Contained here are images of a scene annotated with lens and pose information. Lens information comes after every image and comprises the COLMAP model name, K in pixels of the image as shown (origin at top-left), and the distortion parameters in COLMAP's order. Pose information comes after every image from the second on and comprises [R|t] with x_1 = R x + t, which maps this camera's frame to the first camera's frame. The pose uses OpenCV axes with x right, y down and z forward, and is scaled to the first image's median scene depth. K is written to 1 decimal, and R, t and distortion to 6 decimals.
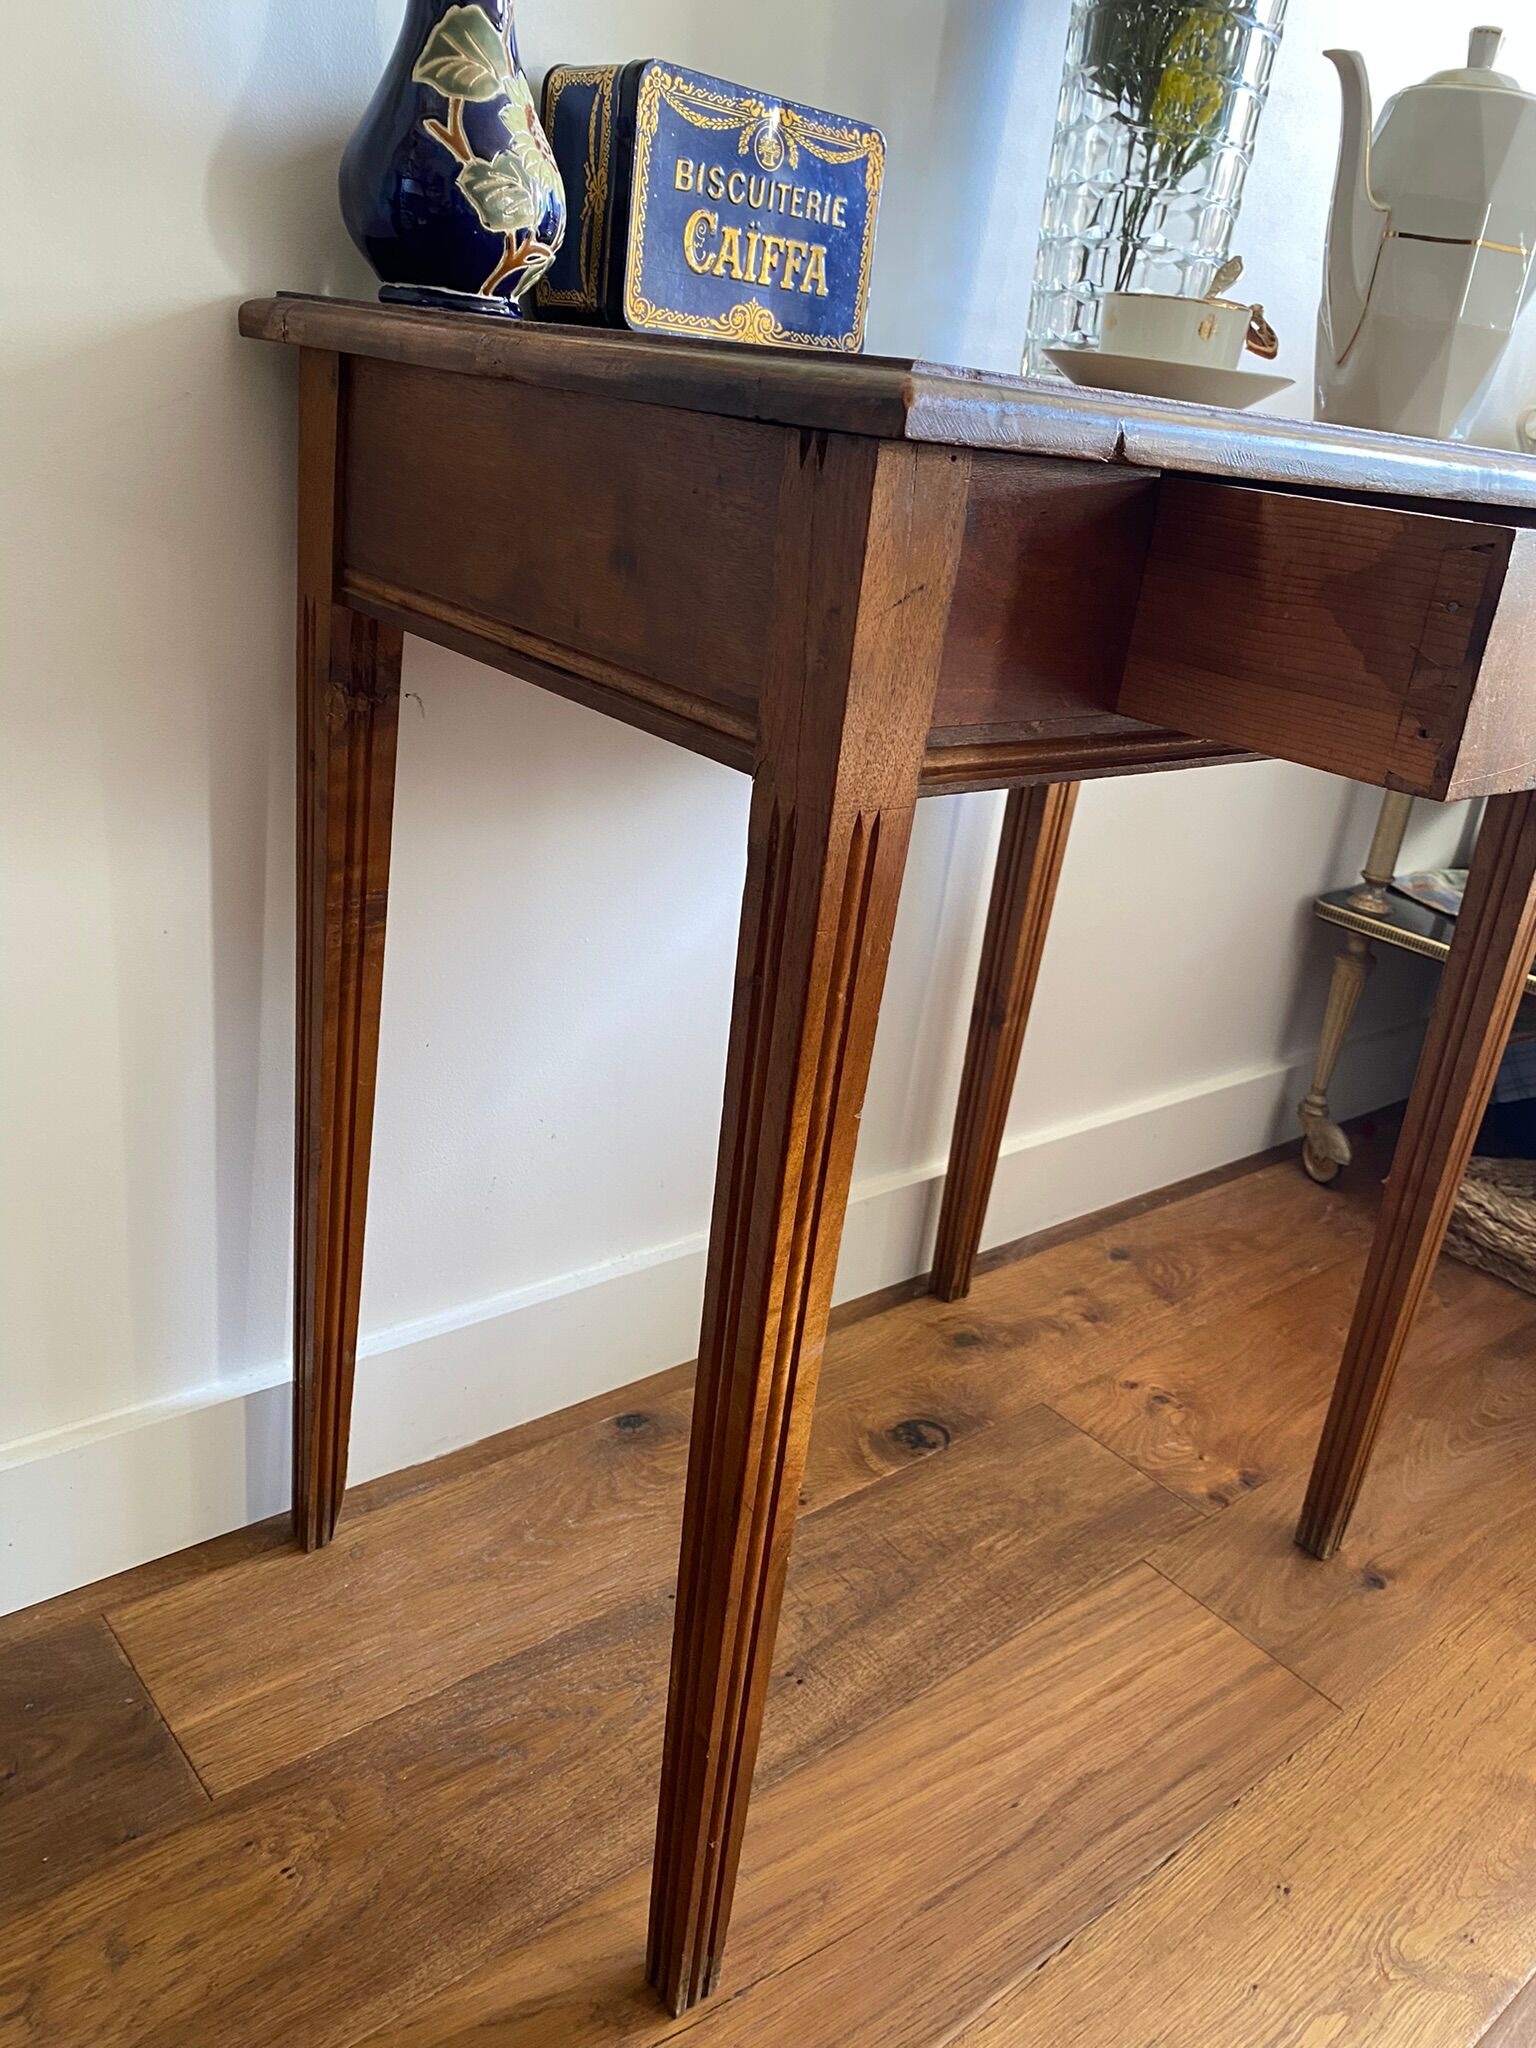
lens RADIAL K [[1586.6, 0, 808.0], [0, 1586.6, 1010.8], [0, 0, 1]] dist [0.028098, -0.040192]
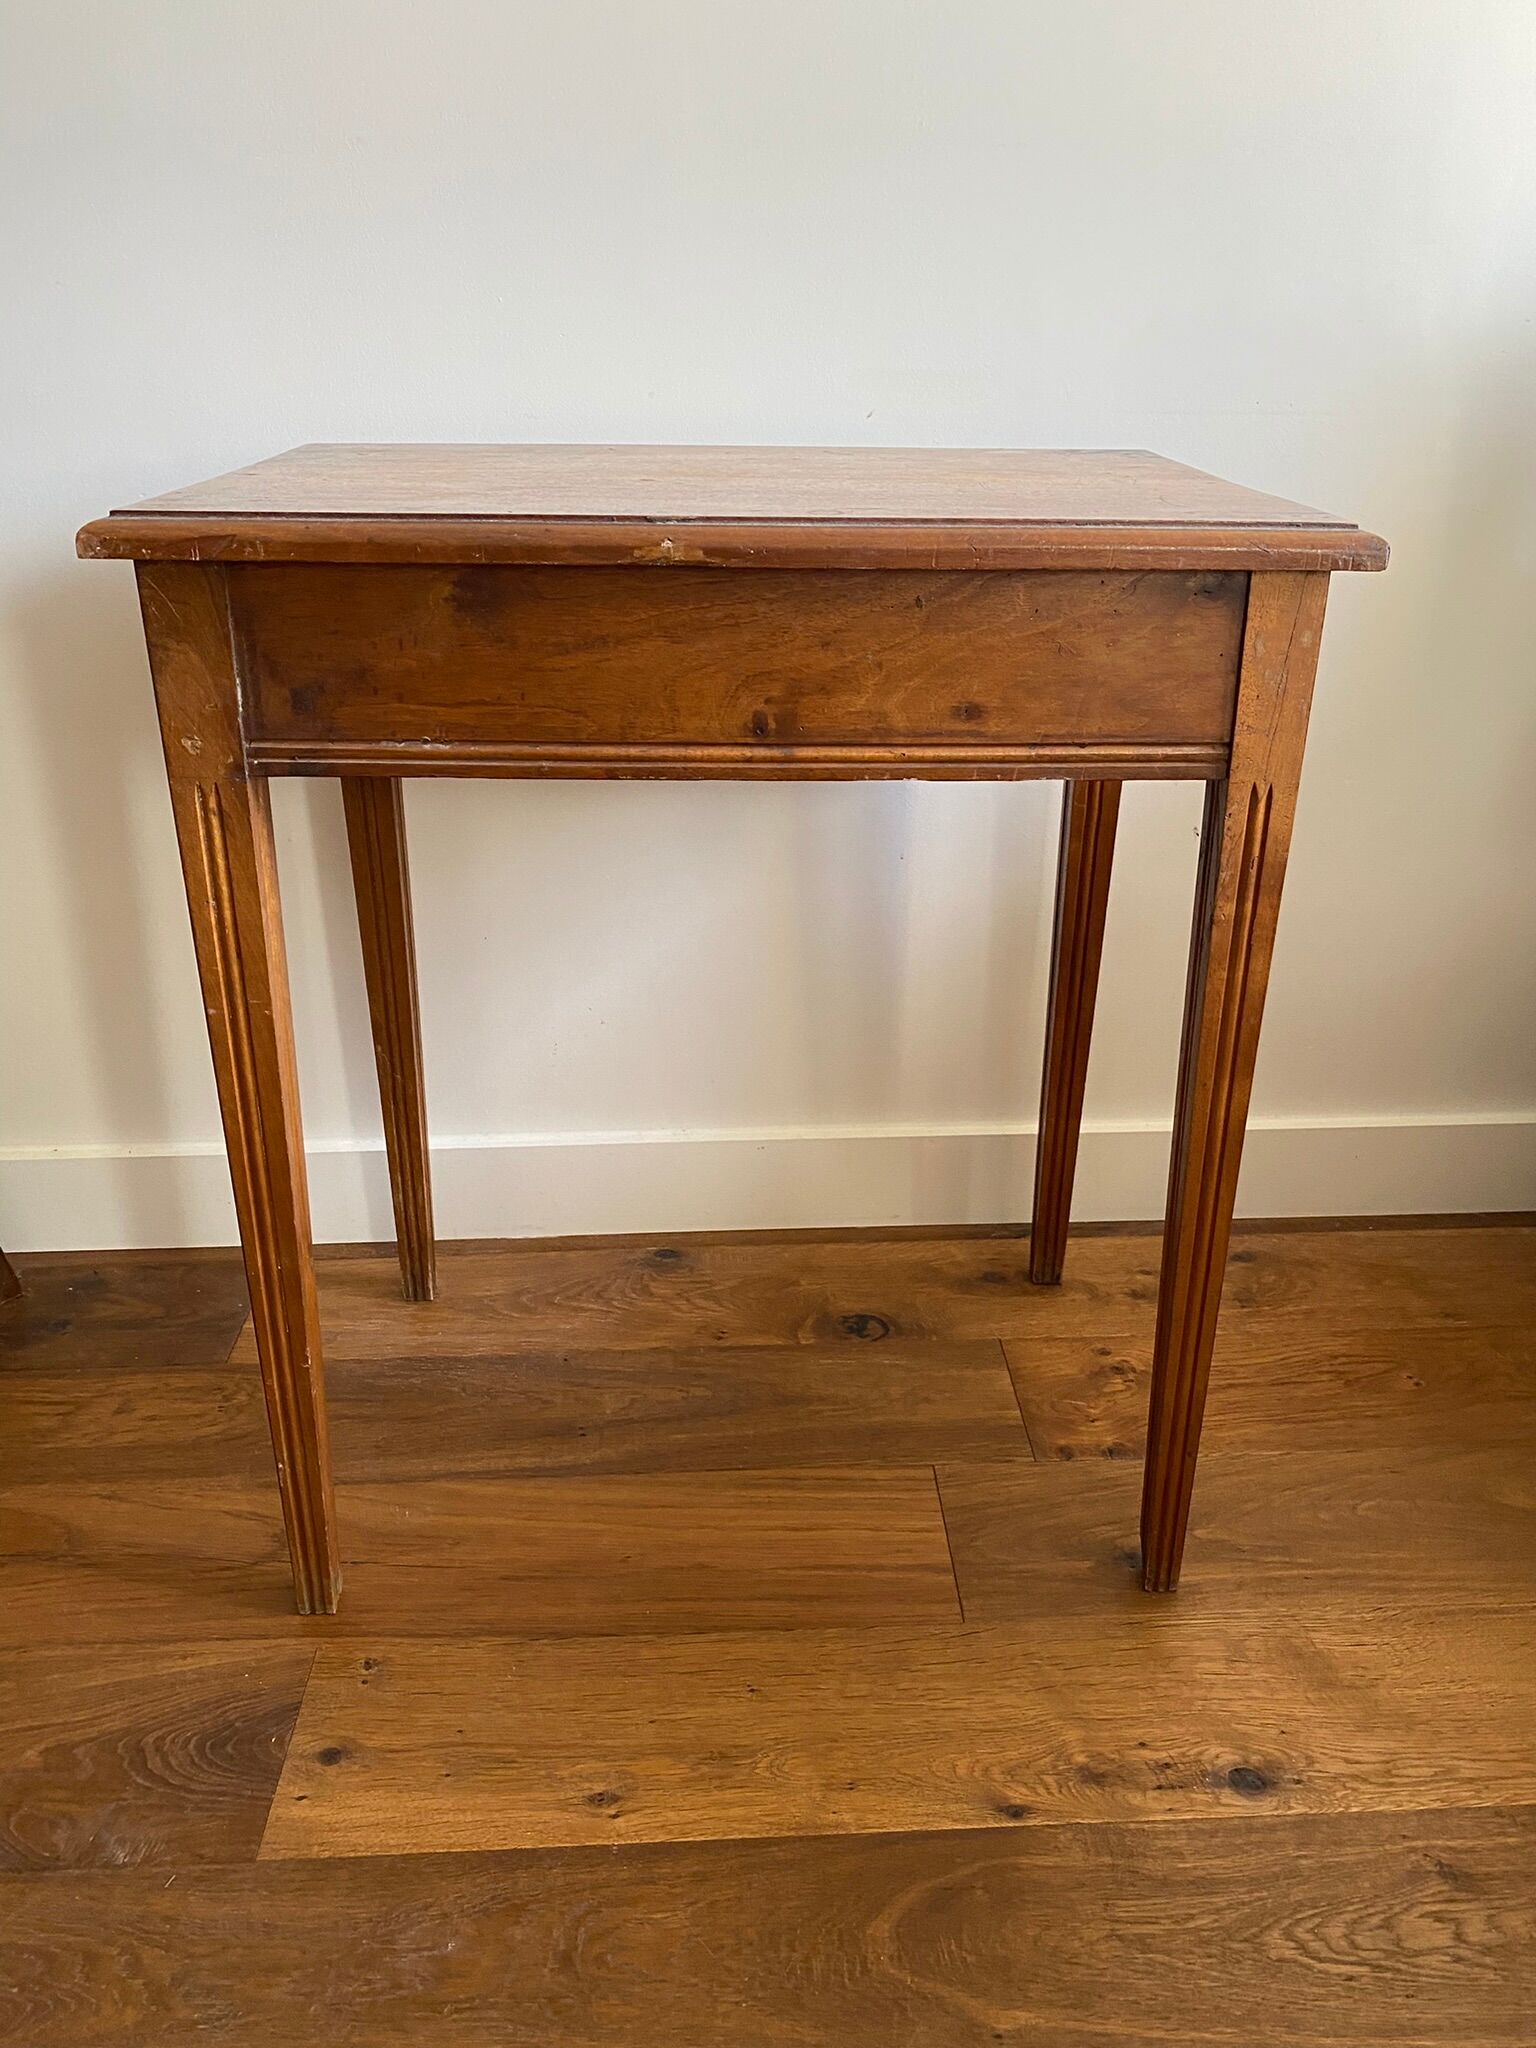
lens RADIAL K [[1586.6, 0, 793.9], [0, 1586.6, 1011.6], [0, 0, 1]] dist [0.028098, -0.040192]
pose [[0.772854, 0.127091, -0.621727, 1.050779], [-0.127068, 0.990891, 0.044598, -0.014746], [0.621731, 0.044534, 0.781963, 0.057736]]
